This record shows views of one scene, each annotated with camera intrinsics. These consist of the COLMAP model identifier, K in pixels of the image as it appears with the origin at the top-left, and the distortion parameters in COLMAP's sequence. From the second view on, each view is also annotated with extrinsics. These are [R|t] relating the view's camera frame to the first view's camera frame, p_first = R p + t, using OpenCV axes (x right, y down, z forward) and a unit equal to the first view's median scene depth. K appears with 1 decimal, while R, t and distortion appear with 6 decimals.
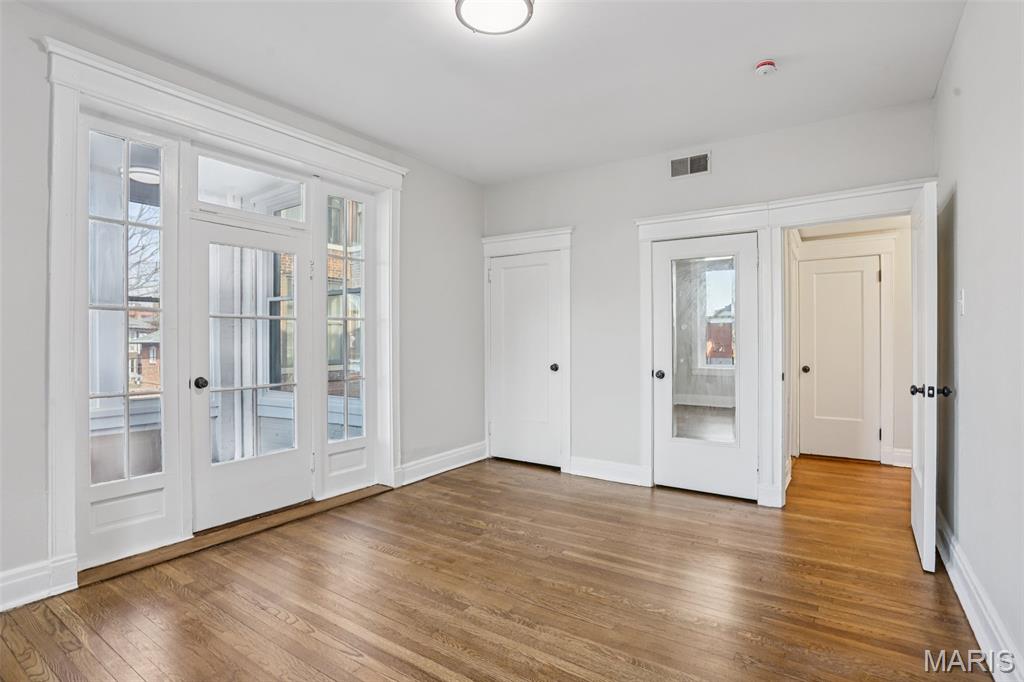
lens RADIAL K [[512.1, 0, 504.9], [0, 512.1, 340.5], [0, 0, 1]] dist [-0.064386, 0.026367]
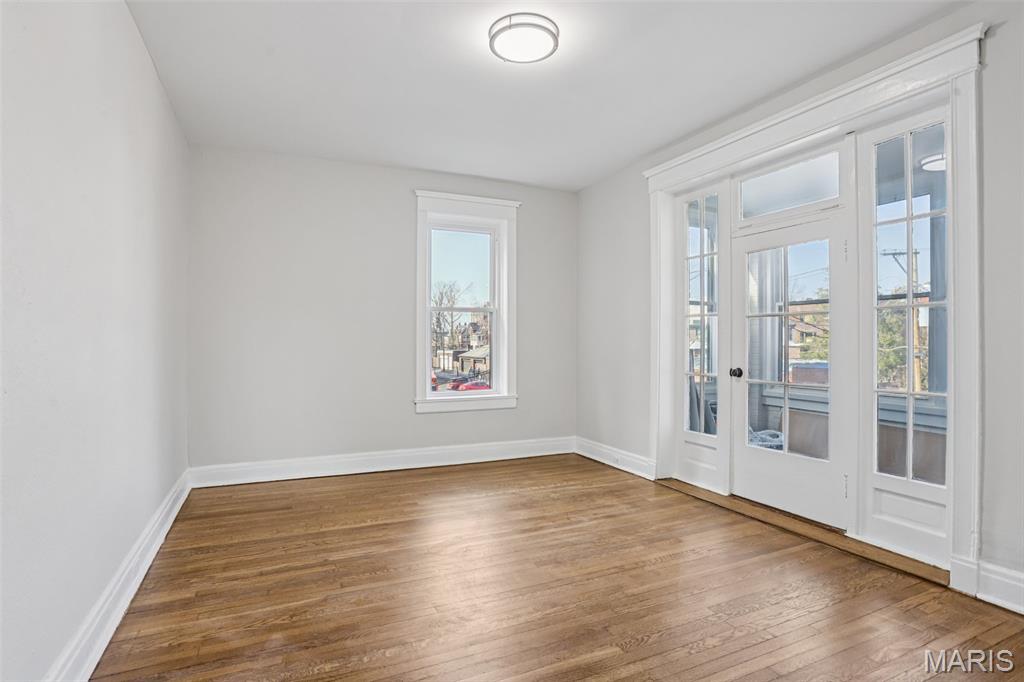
lens RADIAL K [[512.1, 0, 502.4], [0, 512.1, 341.7], [0, 0, 1]] dist [-0.064386, 0.026367]
pose [[-0.518234, 0.002111, -0.855236, 0.653194], [0.000751, 0.999998, 0.002014, 0.006622], [0.855239, 0.000402, -0.518234, 1.038403]]
